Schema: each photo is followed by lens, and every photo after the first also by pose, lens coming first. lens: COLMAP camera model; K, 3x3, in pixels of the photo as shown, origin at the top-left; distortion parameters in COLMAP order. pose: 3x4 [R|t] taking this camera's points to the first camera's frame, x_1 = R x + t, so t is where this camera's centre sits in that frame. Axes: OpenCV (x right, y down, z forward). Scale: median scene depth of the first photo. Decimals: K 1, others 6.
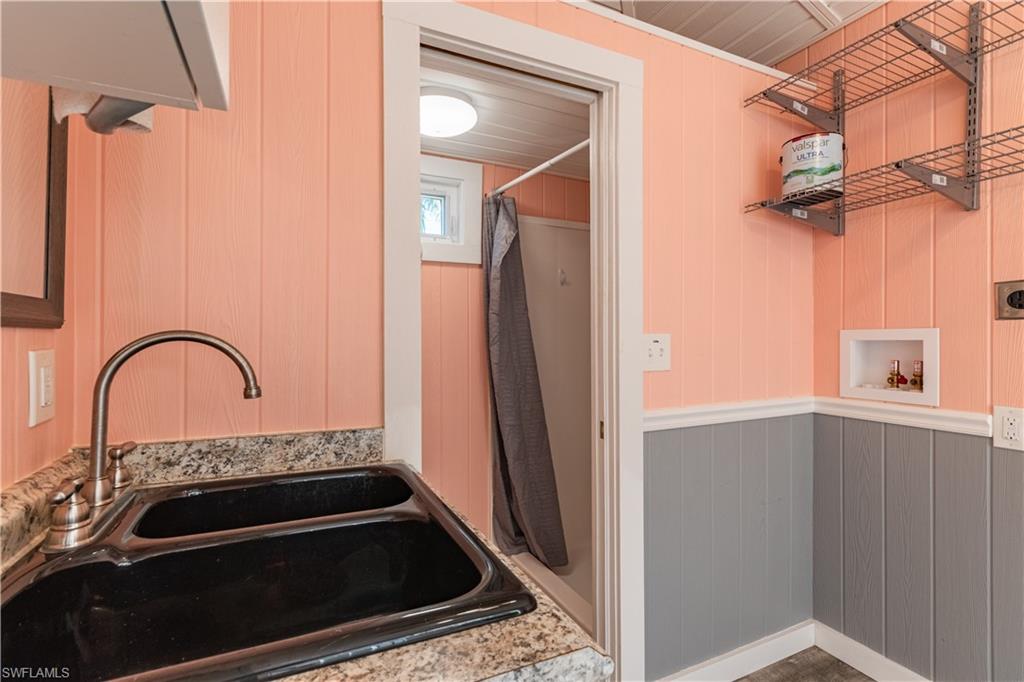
lens RADIAL K [[471.8, 0, 512.0], [0, 471.8, 341.0], [0, 0, 1]] dist [0.003728, 0.000518]
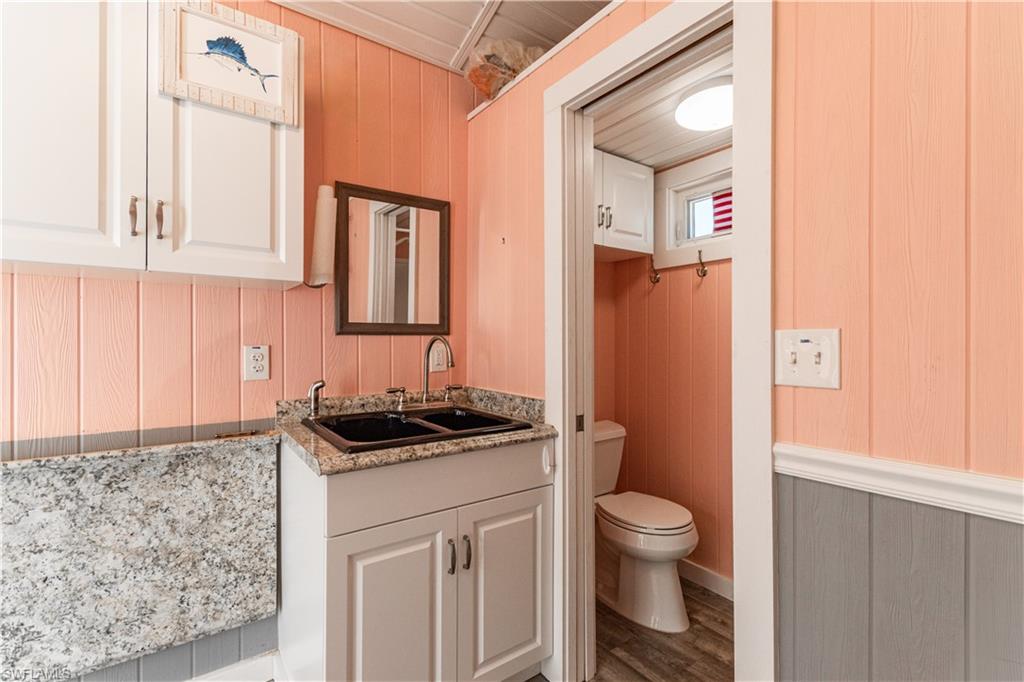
lens RADIAL K [[471.8, 0, 512.0], [0, 471.8, 341.0], [0, 0, 1]] dist [0.003728, 0.000518]
pose [[0.186903, 0.002001, -0.982376, 1.190992], [0.002808, 0.999993, 0.002571, -0.002305], [0.982374, -0.003239, 0.186896, 0.669671]]
